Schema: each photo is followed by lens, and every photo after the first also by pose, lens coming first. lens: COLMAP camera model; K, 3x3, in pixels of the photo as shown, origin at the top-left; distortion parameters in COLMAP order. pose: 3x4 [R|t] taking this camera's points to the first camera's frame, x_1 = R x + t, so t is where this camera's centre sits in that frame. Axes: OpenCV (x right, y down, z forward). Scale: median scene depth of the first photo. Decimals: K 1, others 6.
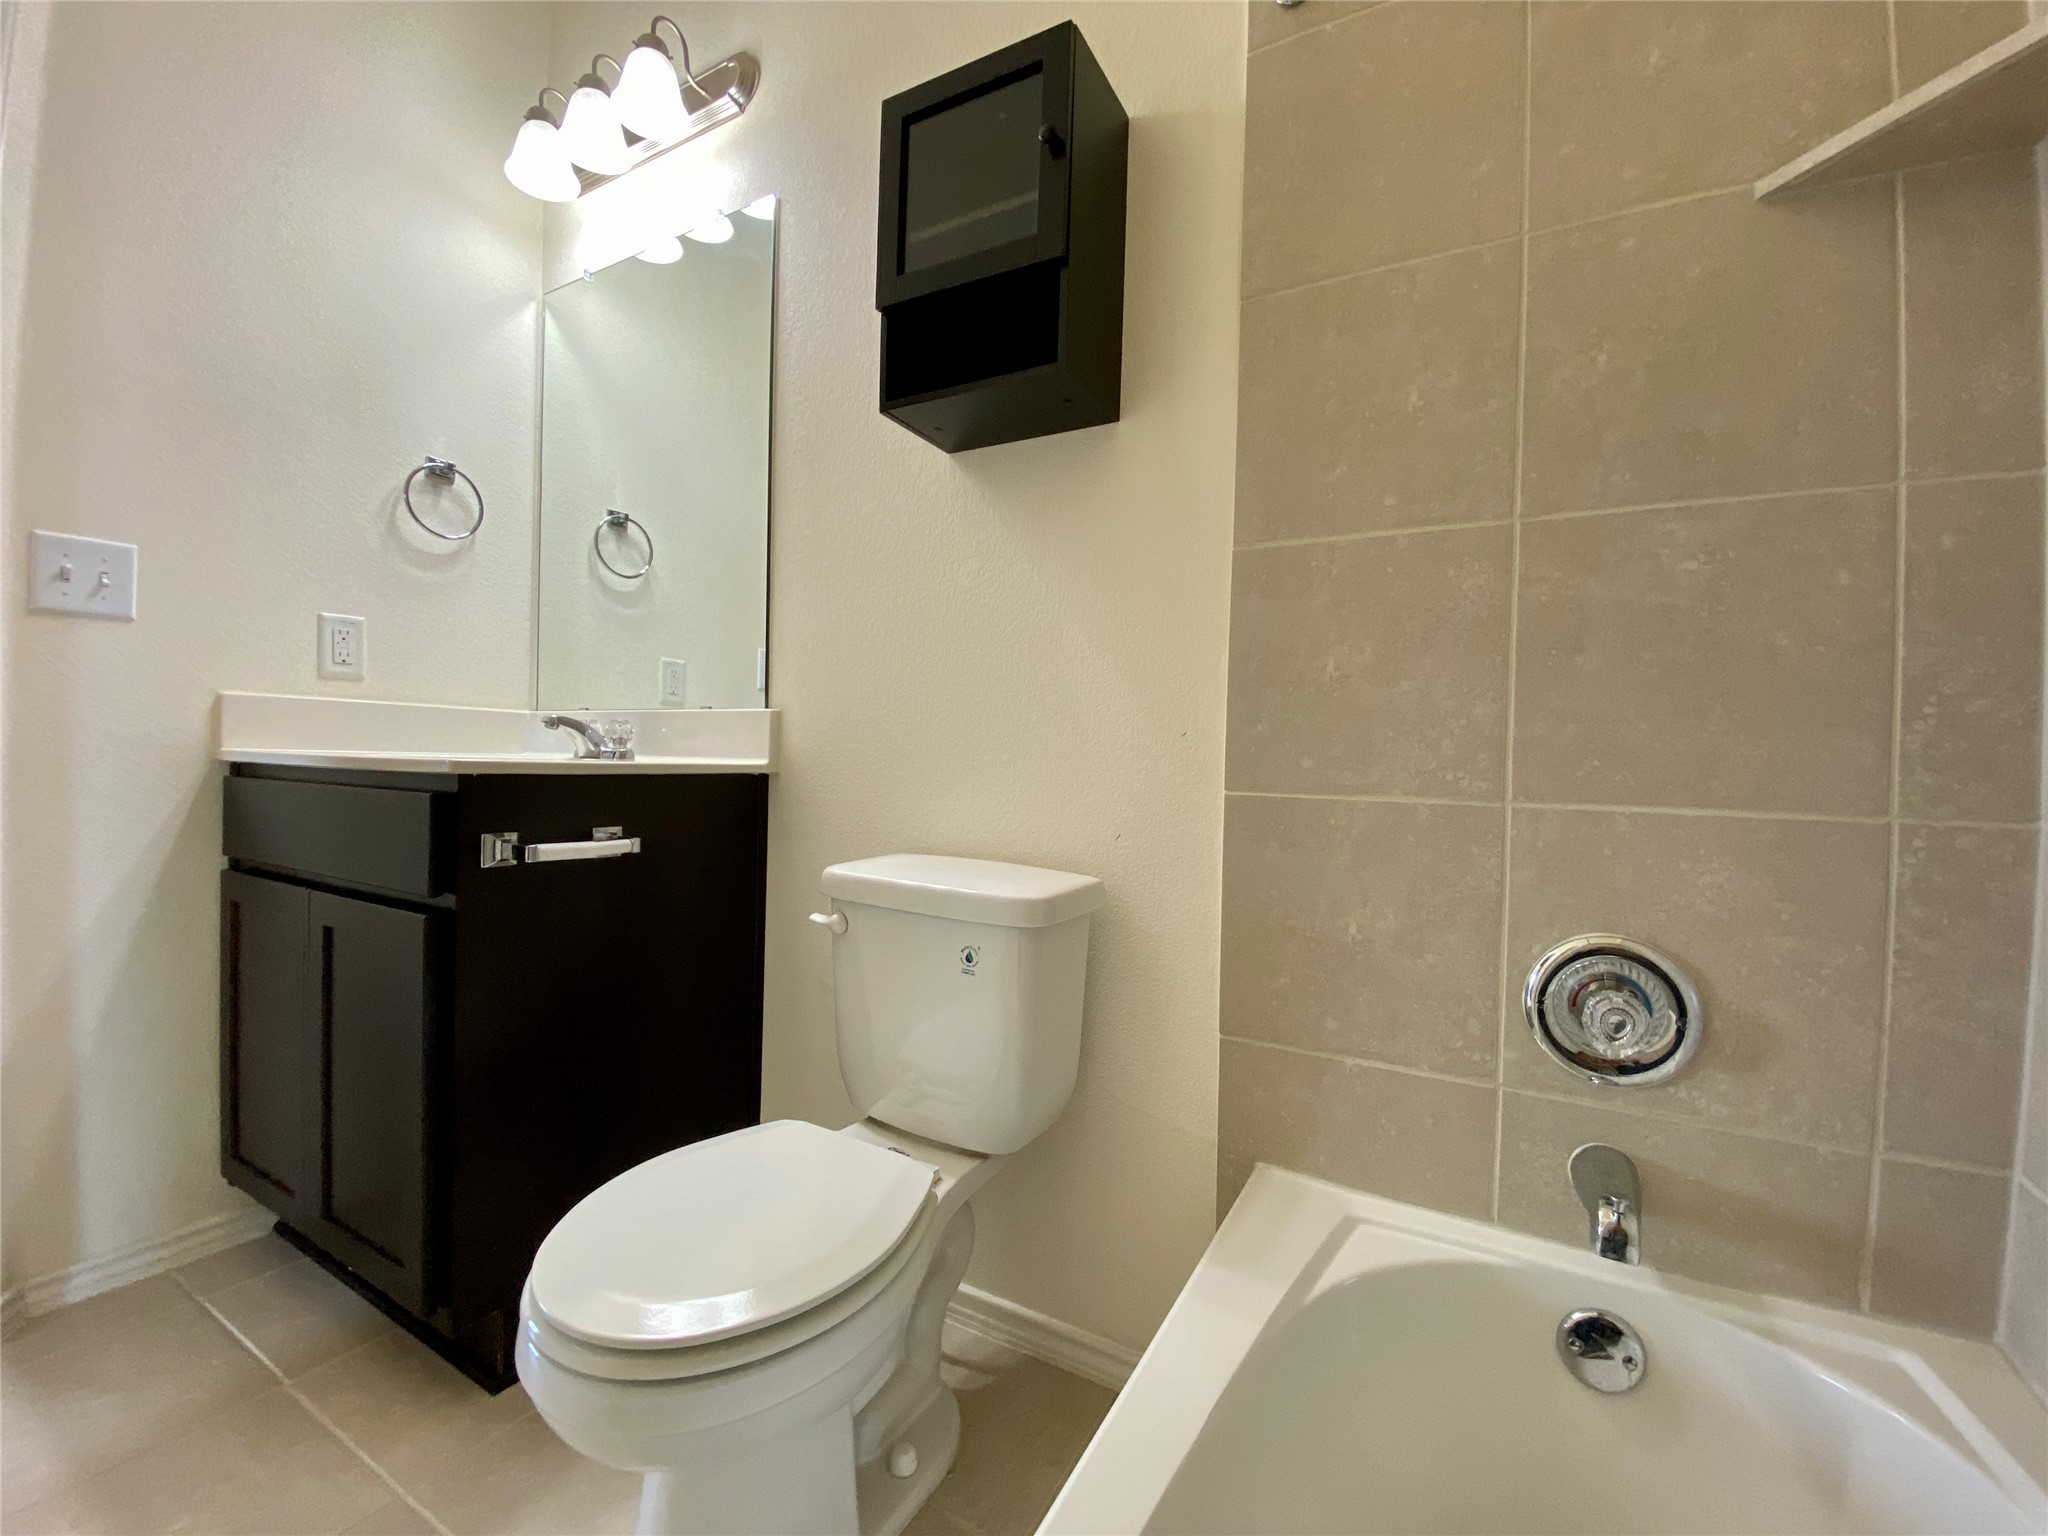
lens RADIAL K [[836.0, 0, 1025.1], [0, 836.0, 767.4], [0, 0, 1]] dist [-0.022644, -0.000846]
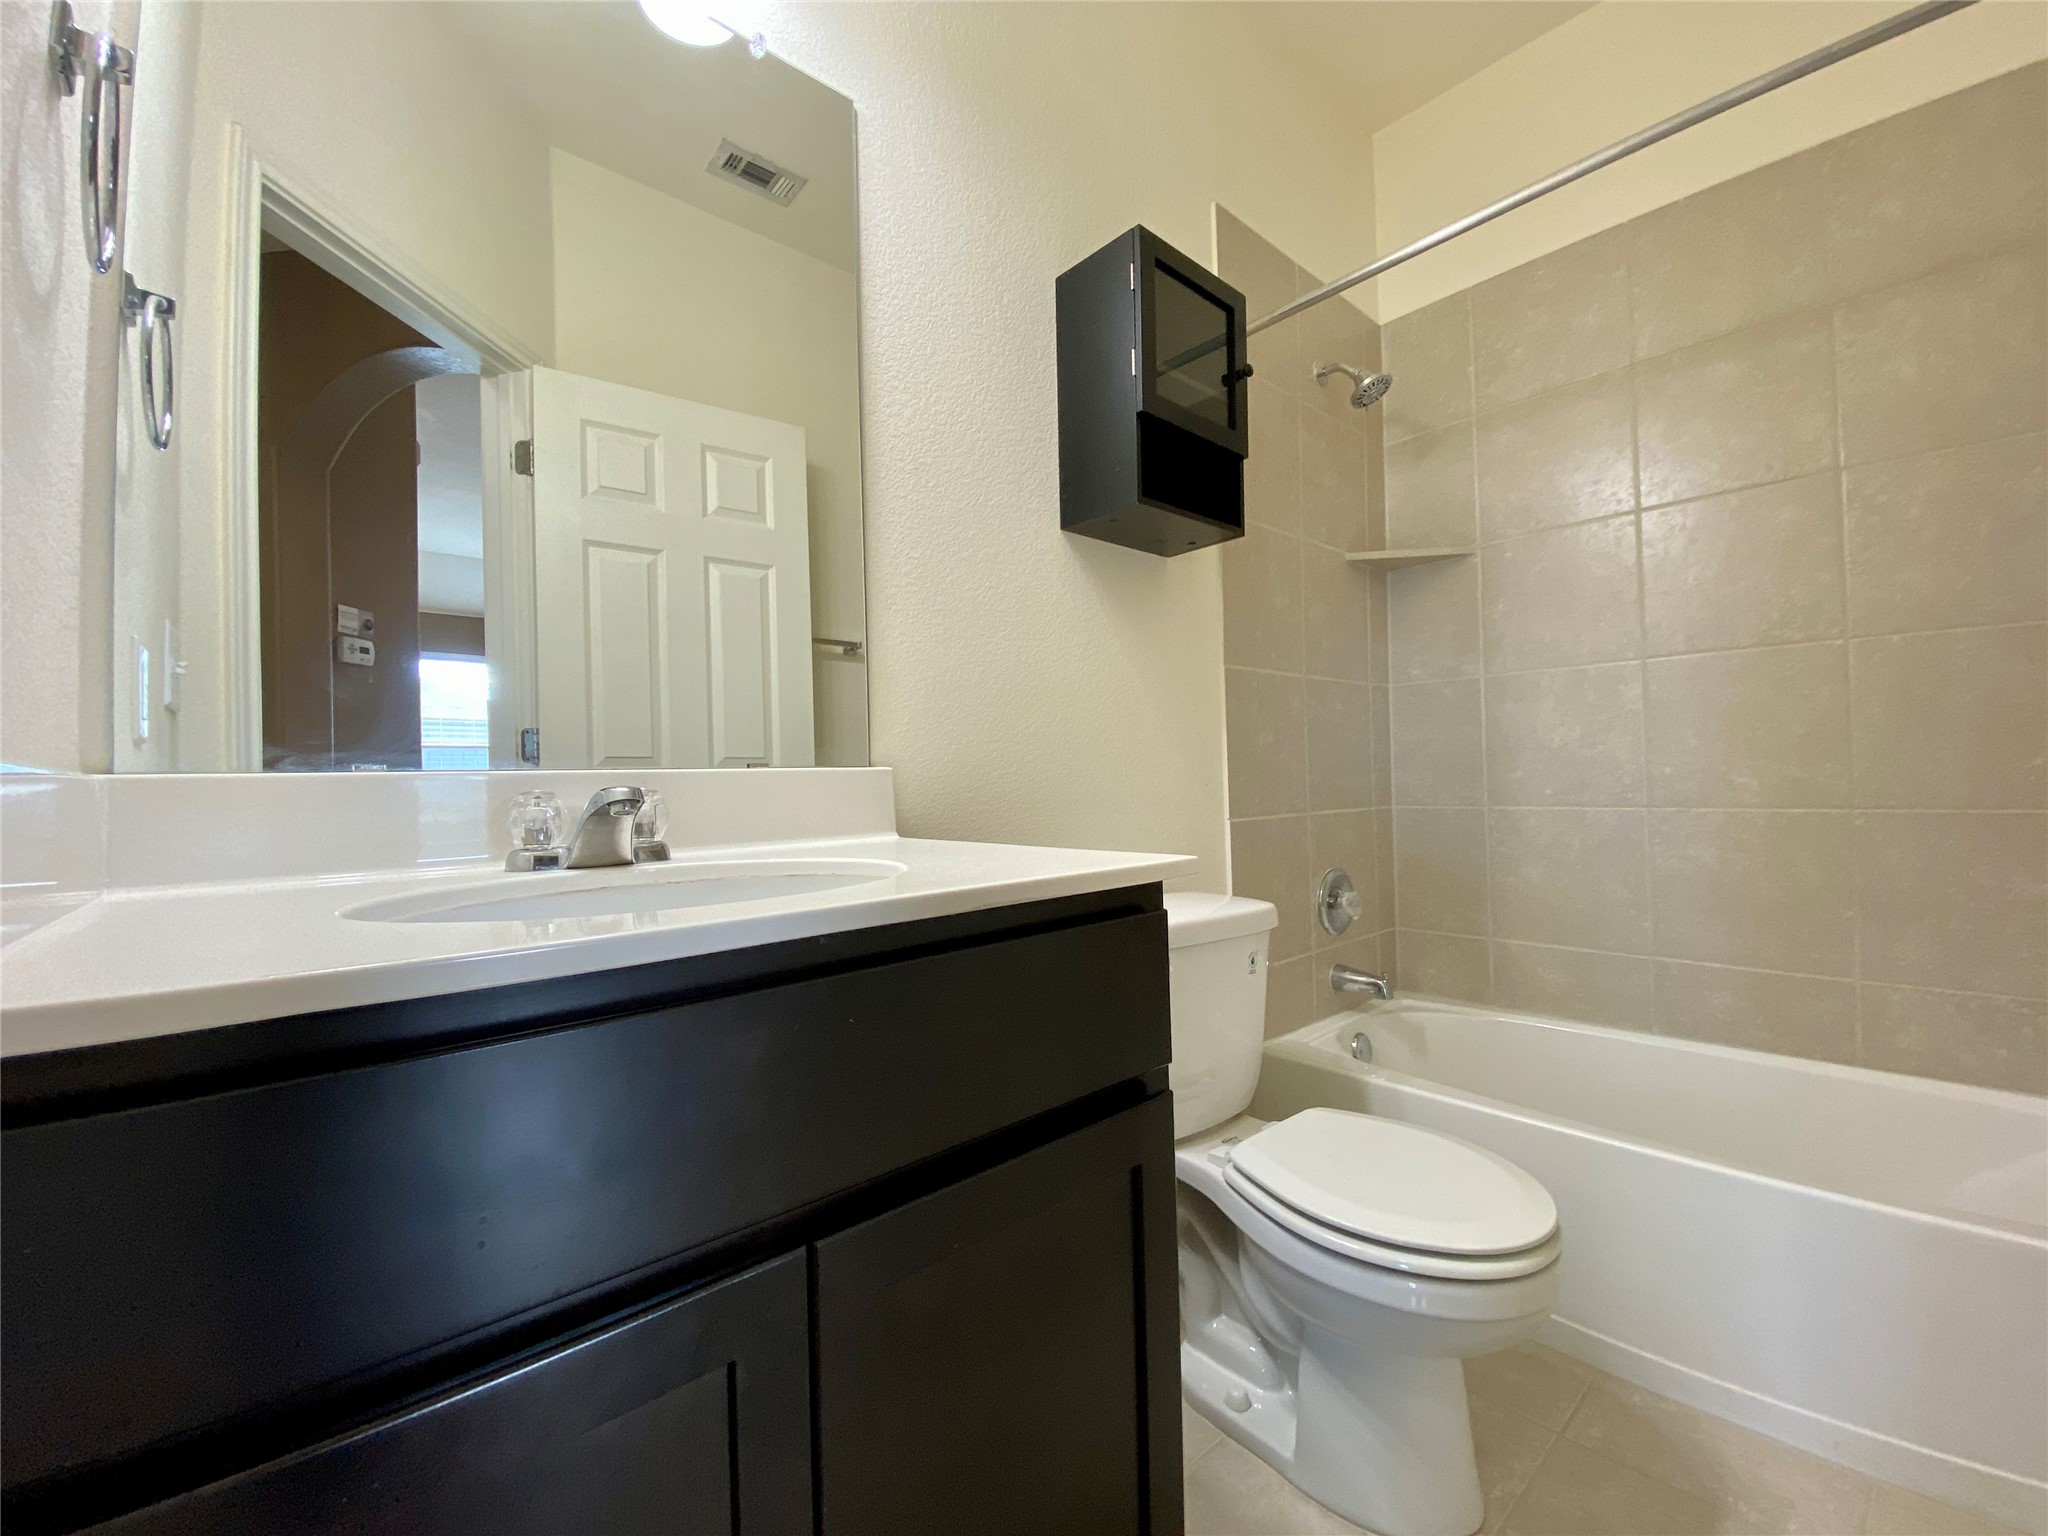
lens RADIAL K [[836.0, 0, 1023.7], [0, 836.0, 768.8], [0, 0, 1]] dist [-0.022644, -0.000846]
pose [[0.321788, -0.023399, 0.946523, -1.444442], [0.027563, 0.999502, 0.015339, -0.111763], [-0.946410, 0.021153, 0.322273, 0.905067]]
